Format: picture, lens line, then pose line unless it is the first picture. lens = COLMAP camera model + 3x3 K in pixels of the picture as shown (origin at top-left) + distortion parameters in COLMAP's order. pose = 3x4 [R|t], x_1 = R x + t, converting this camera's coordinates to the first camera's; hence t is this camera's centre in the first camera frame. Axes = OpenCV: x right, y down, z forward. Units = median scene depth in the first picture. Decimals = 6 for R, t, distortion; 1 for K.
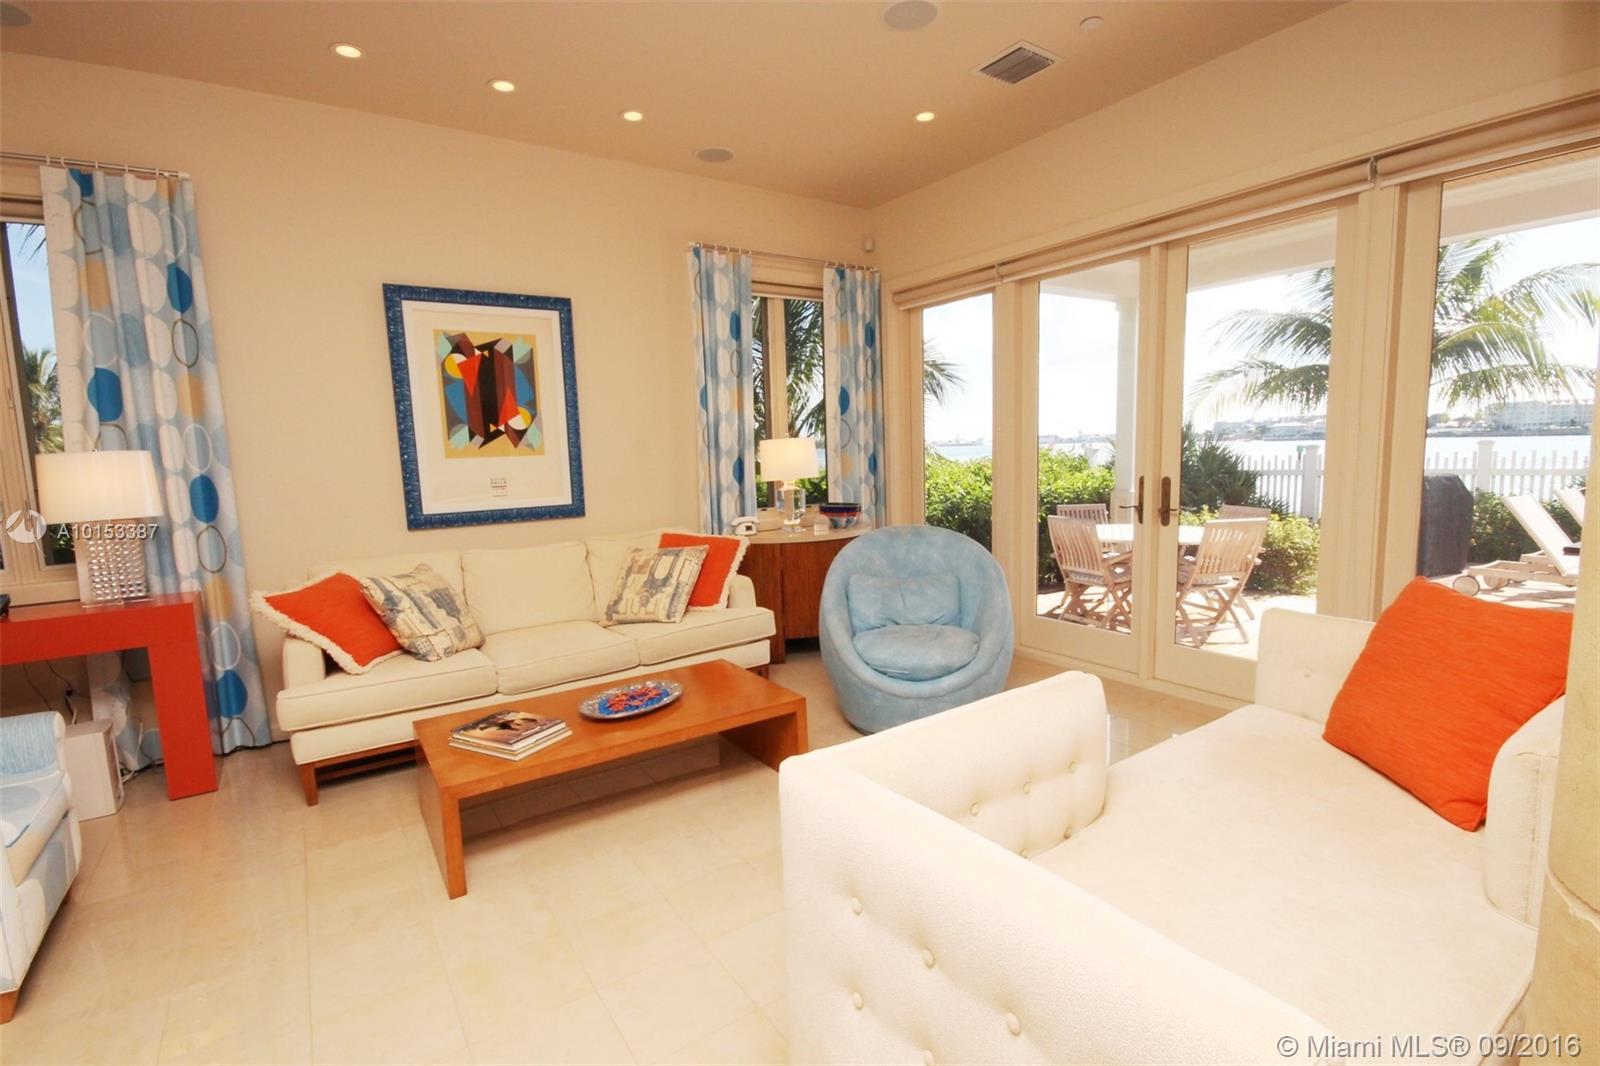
lens RADIAL K [[750.3, 0, 805.2], [0, 750.3, 543.3], [0, 0, 1]] dist [-0.002042, -0.001460]
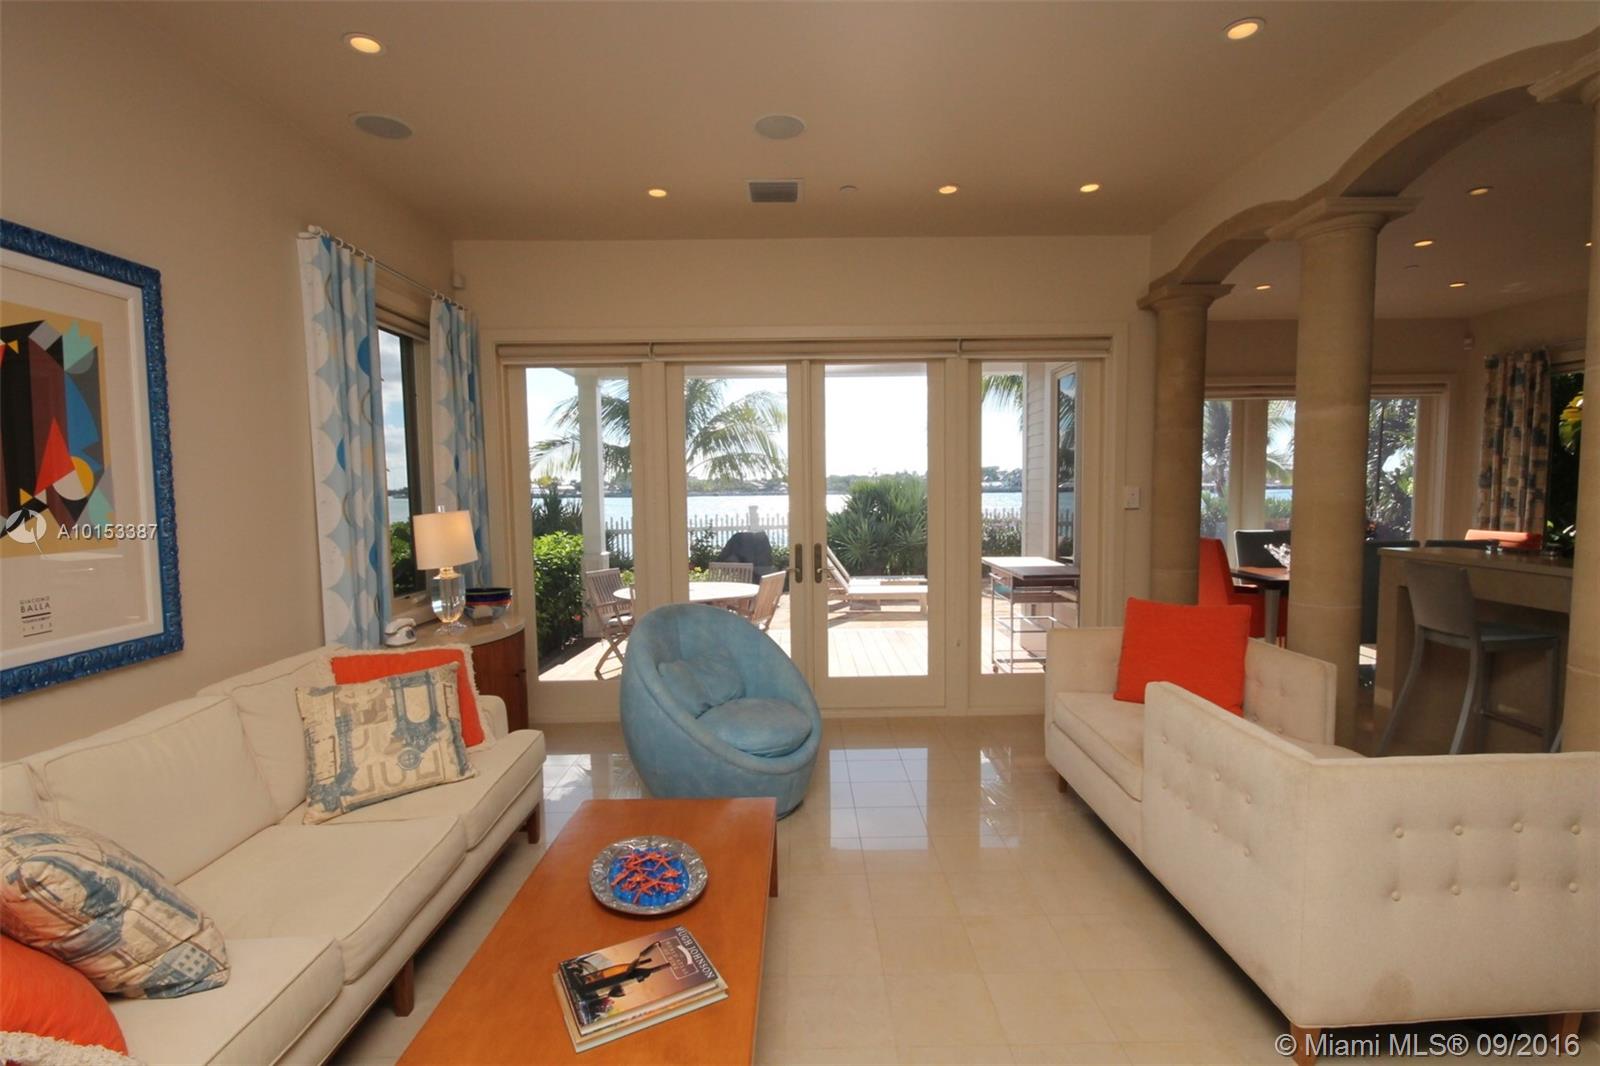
lens RADIAL K [[750.3, 0, 805.2], [0, 750.3, 543.3], [0, 0, 1]] dist [-0.002042, -0.001460]
pose [[0.553149, -0.038163, 0.832208, -0.536337], [0.099939, 0.994776, -0.020809, -0.061921], [-0.827066, 0.094680, 0.554073, 0.308469]]
